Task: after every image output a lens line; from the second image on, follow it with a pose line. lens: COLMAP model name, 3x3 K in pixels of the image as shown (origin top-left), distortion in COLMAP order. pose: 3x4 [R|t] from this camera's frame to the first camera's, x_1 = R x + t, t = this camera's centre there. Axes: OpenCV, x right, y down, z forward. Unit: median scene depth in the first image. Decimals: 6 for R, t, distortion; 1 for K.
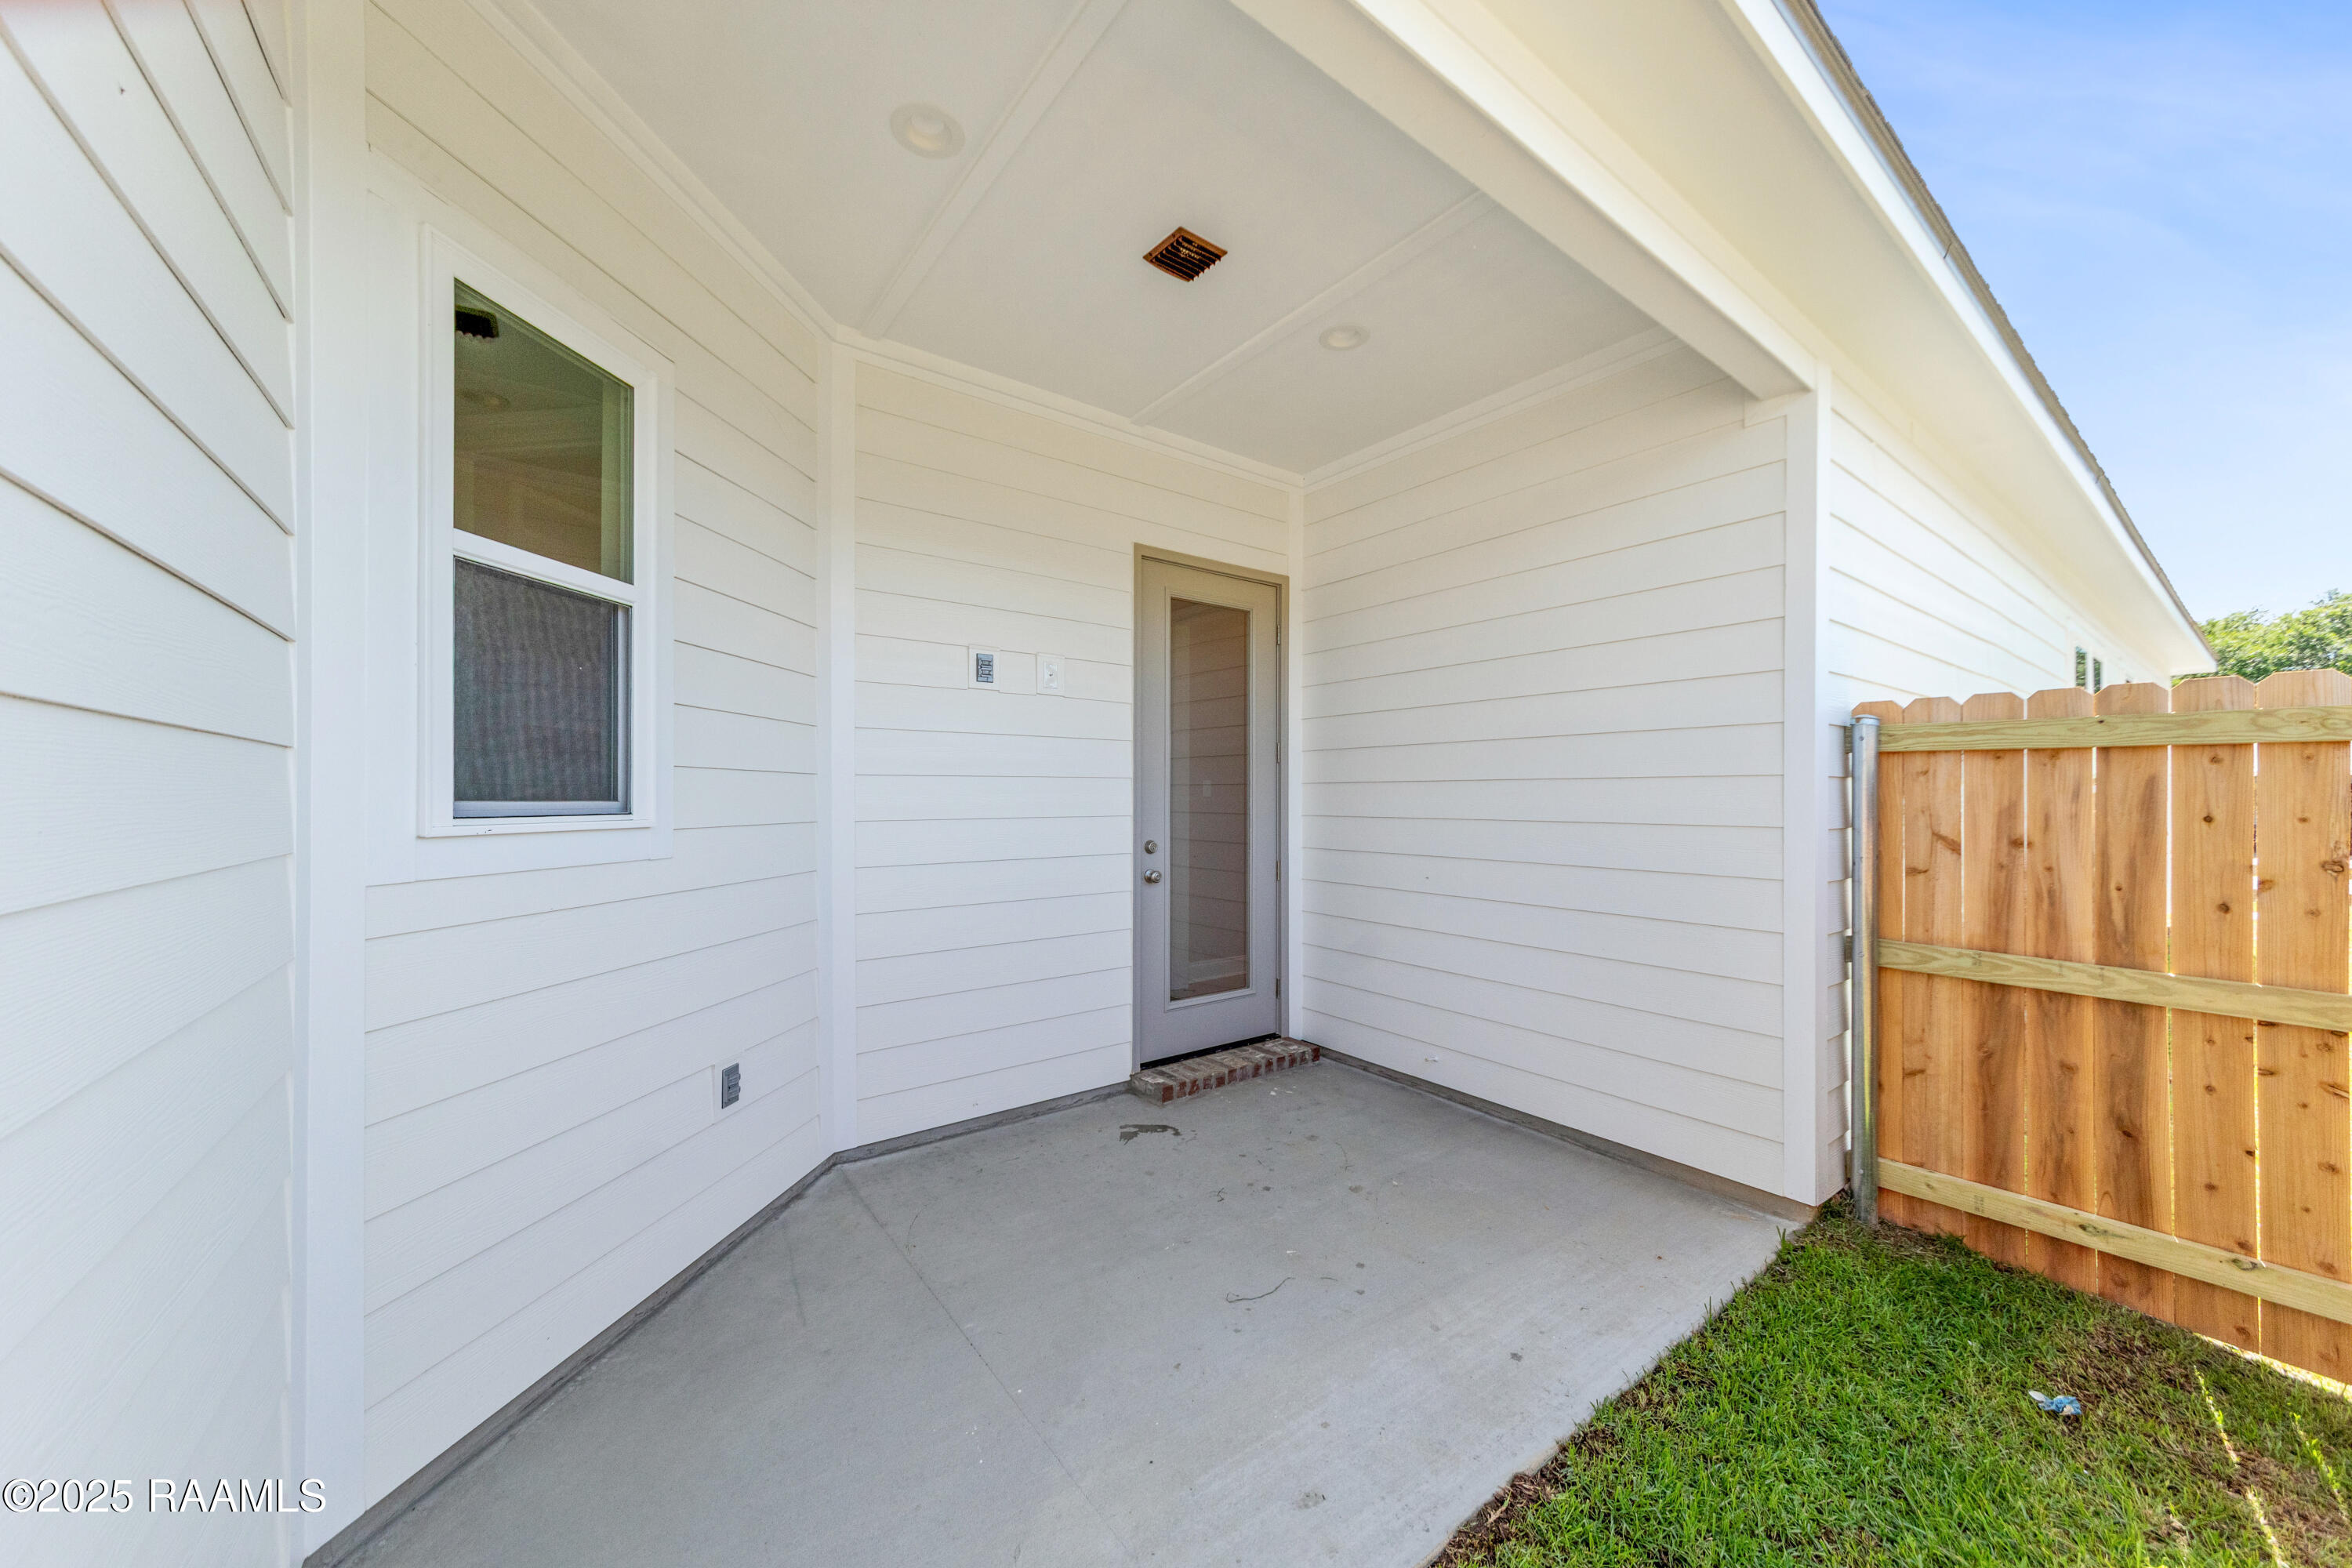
lens RADIAL K [[826.4, 0, 1174.6], [0, 826.4, 785.3], [0, 0, 1]] dist [-0.001441, 0.000279]
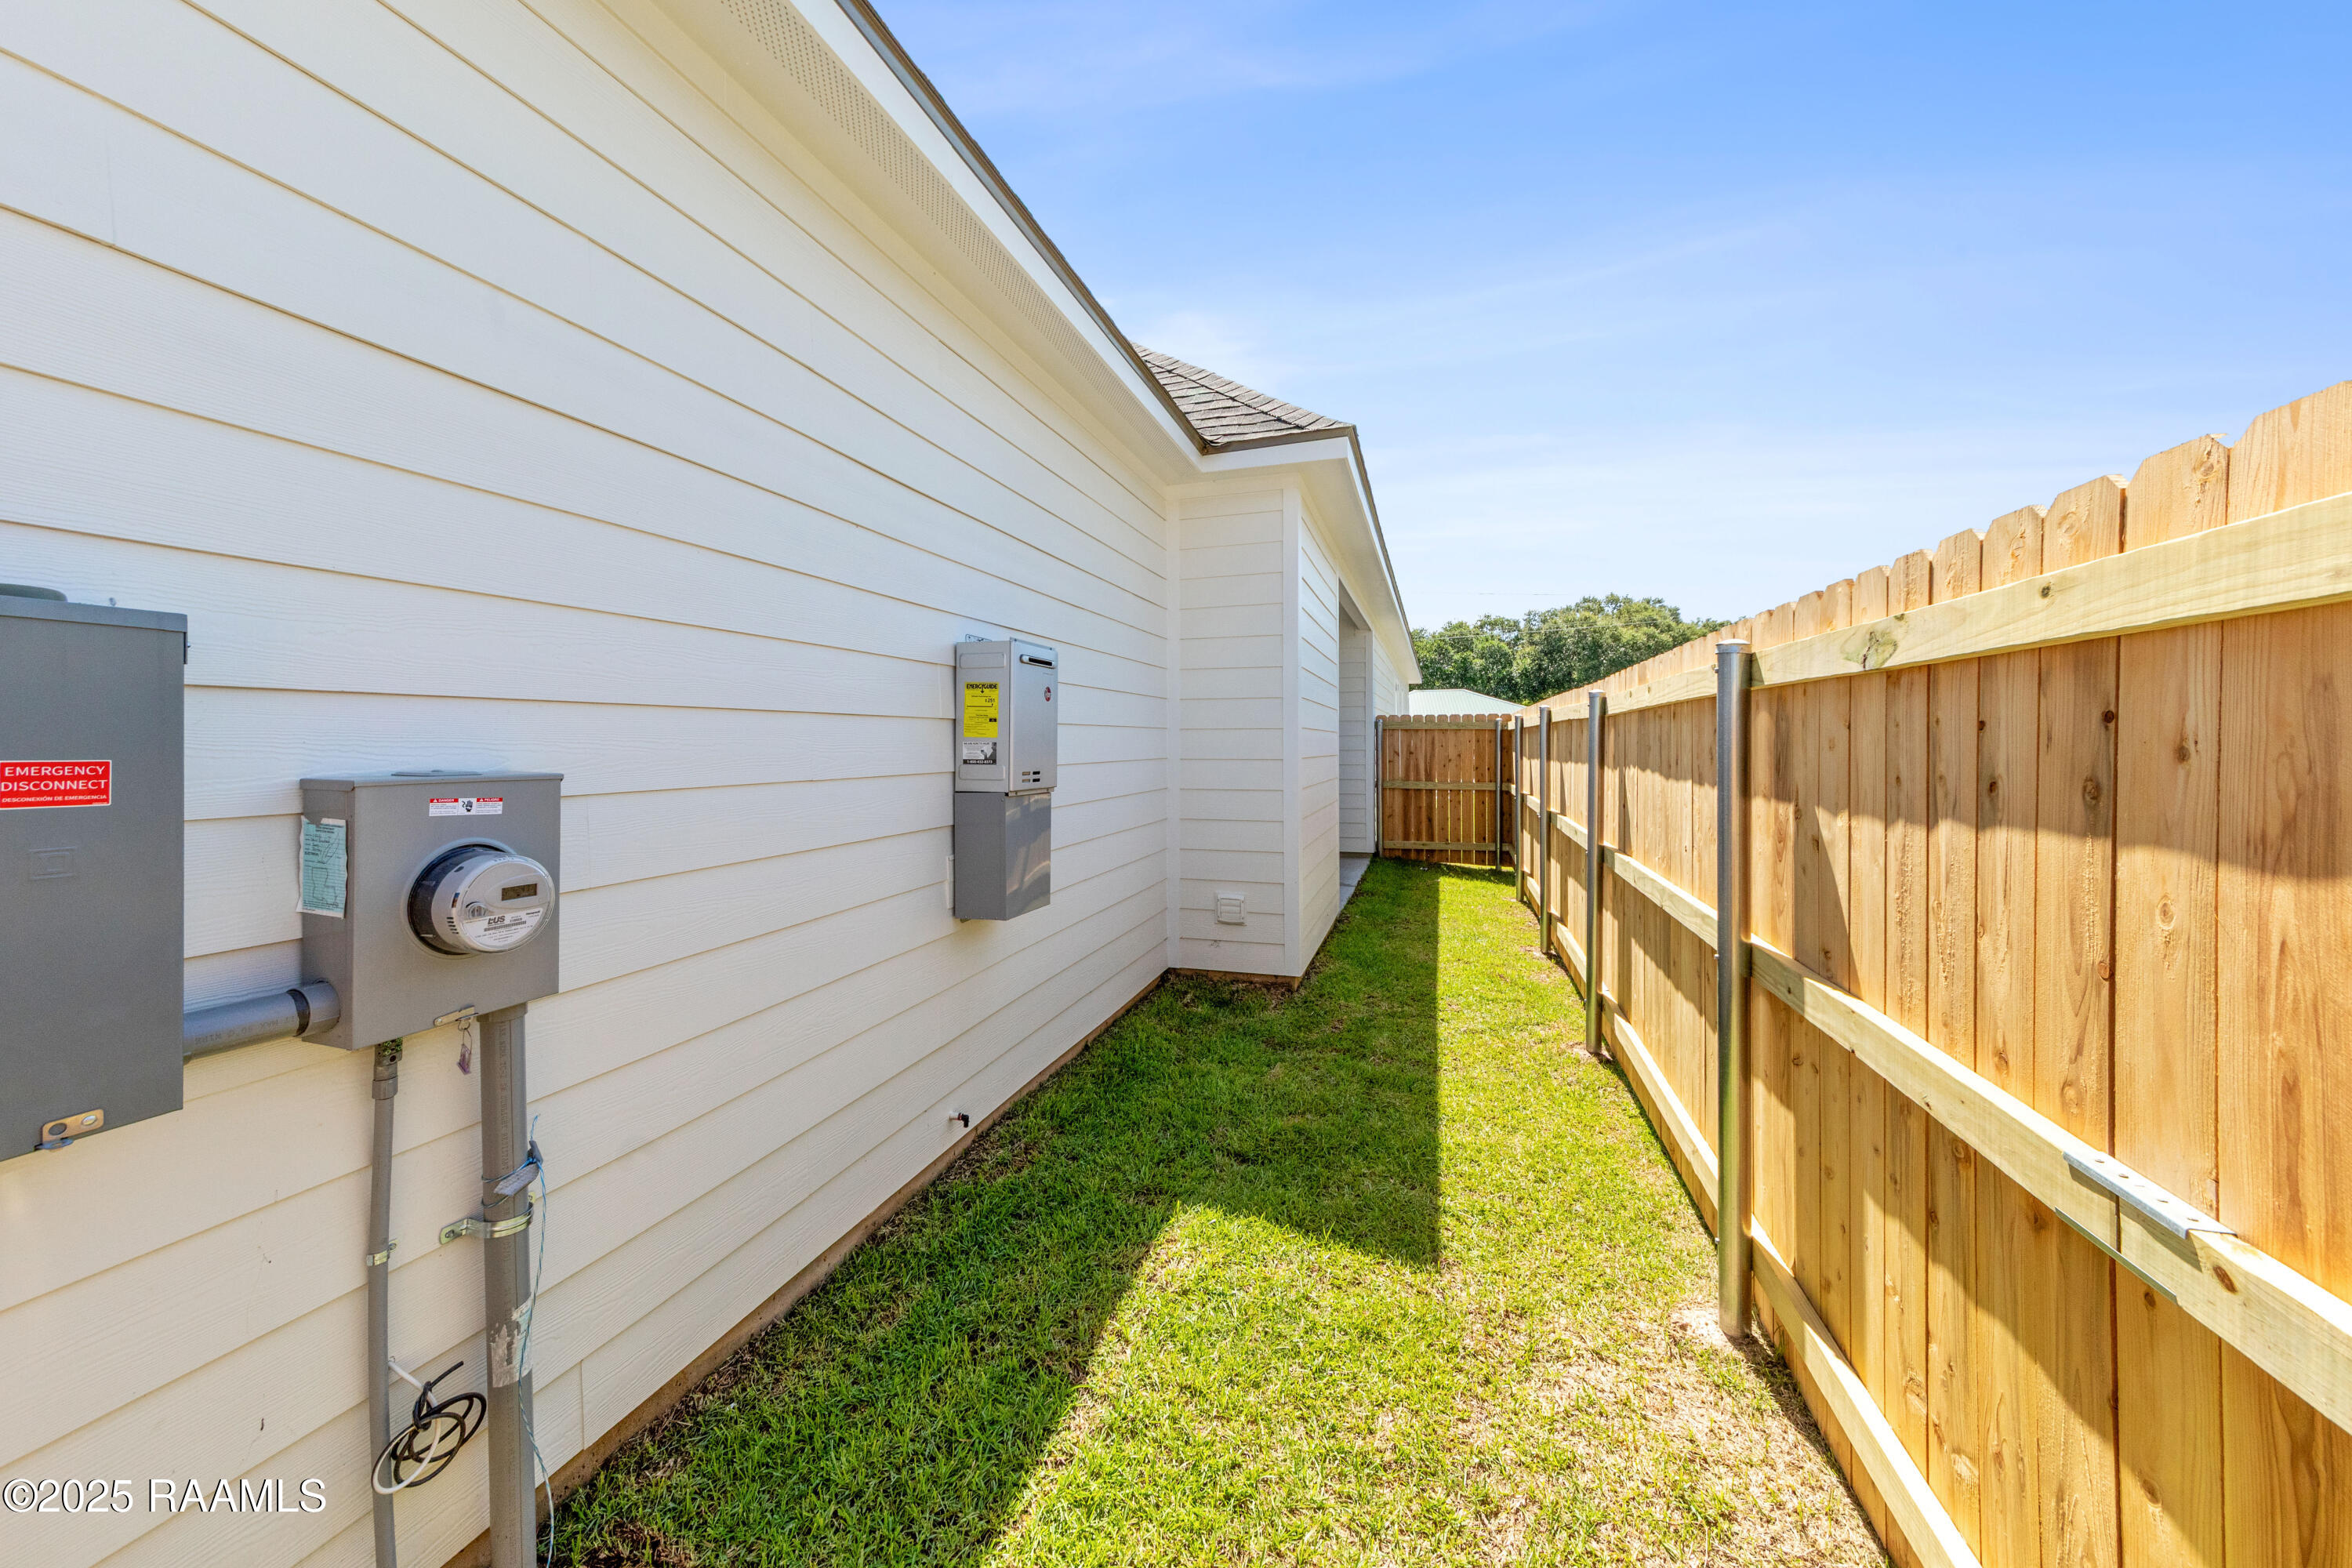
lens RADIAL K [[826.4, 0, 1195.0], [0, 826.4, 745.9], [0, 0, 1]] dist [-0.001441, 0.000279]
pose [[0.837548, 0.000544, 0.546363, -2.010583], [-0.000324, 1.000000, -0.000499, 0.038799], [-0.546363, 0.000241, 0.837548, -1.753001]]
